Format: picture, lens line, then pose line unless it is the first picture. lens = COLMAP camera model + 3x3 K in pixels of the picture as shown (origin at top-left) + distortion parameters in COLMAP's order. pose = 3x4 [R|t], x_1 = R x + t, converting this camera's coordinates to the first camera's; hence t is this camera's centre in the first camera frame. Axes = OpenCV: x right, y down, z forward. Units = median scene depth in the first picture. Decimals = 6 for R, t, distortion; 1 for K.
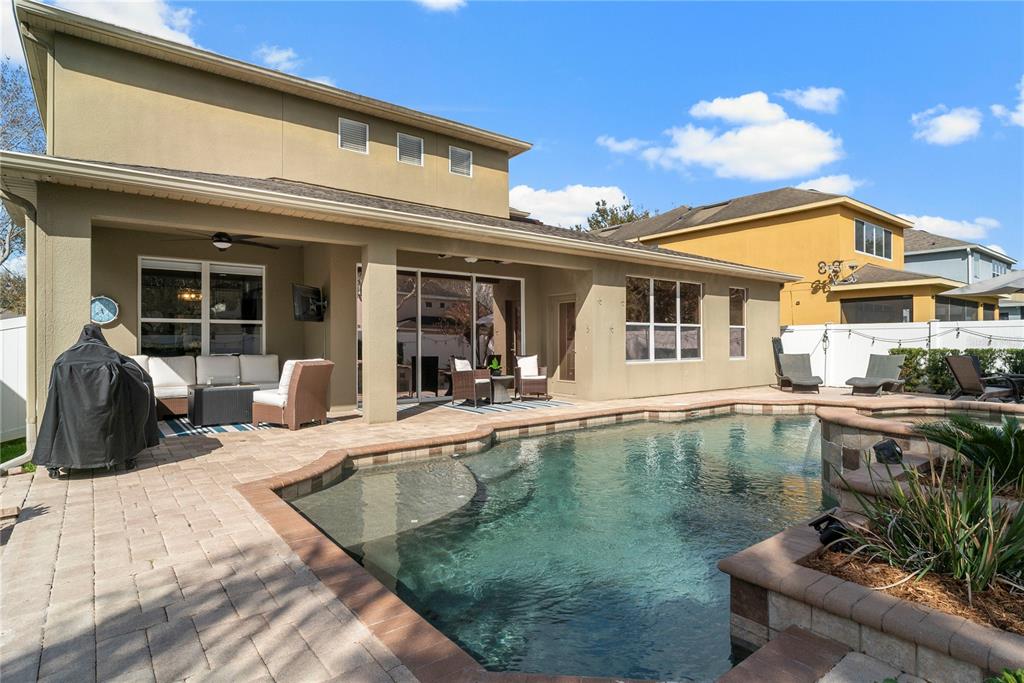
lens RADIAL K [[531.2, 0, 510.4], [0, 531.2, 339.5], [0, 0, 1]] dist [-0.009811, 0.001621]
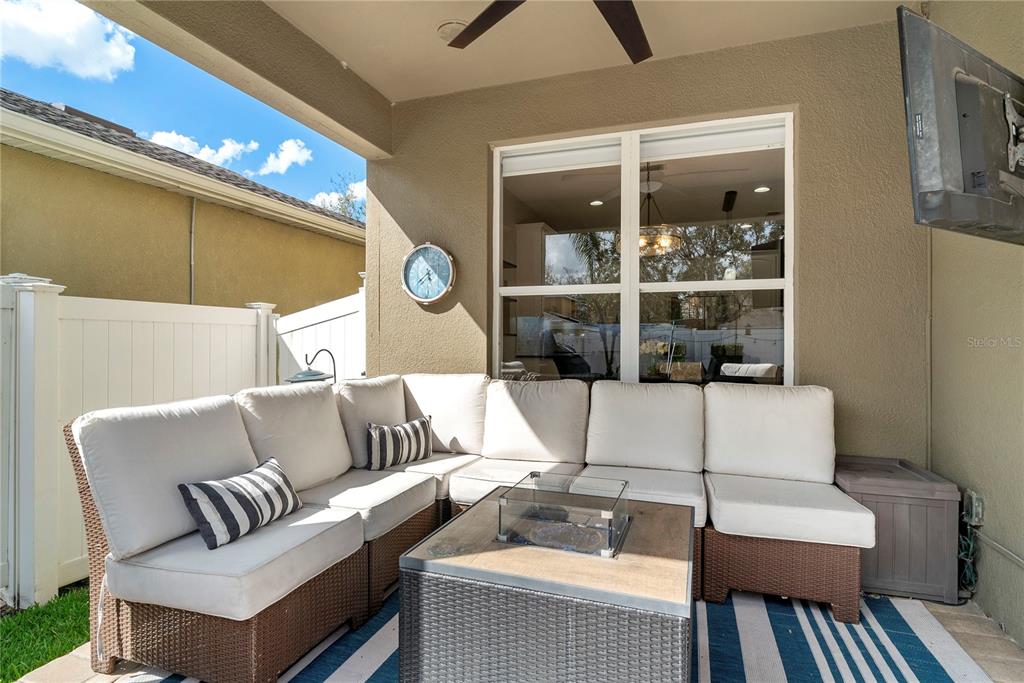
lens RADIAL K [[531.2, 0, 512.7], [0, 531.2, 335.8], [0, 0, 1]] dist [-0.009811, 0.001621]
pose [[0.548602, -0.005161, -0.836068, -0.279931], [0.000006, 0.999981, -0.006169, 0.001786], [0.836084, 0.003379, 0.548591, 0.665596]]
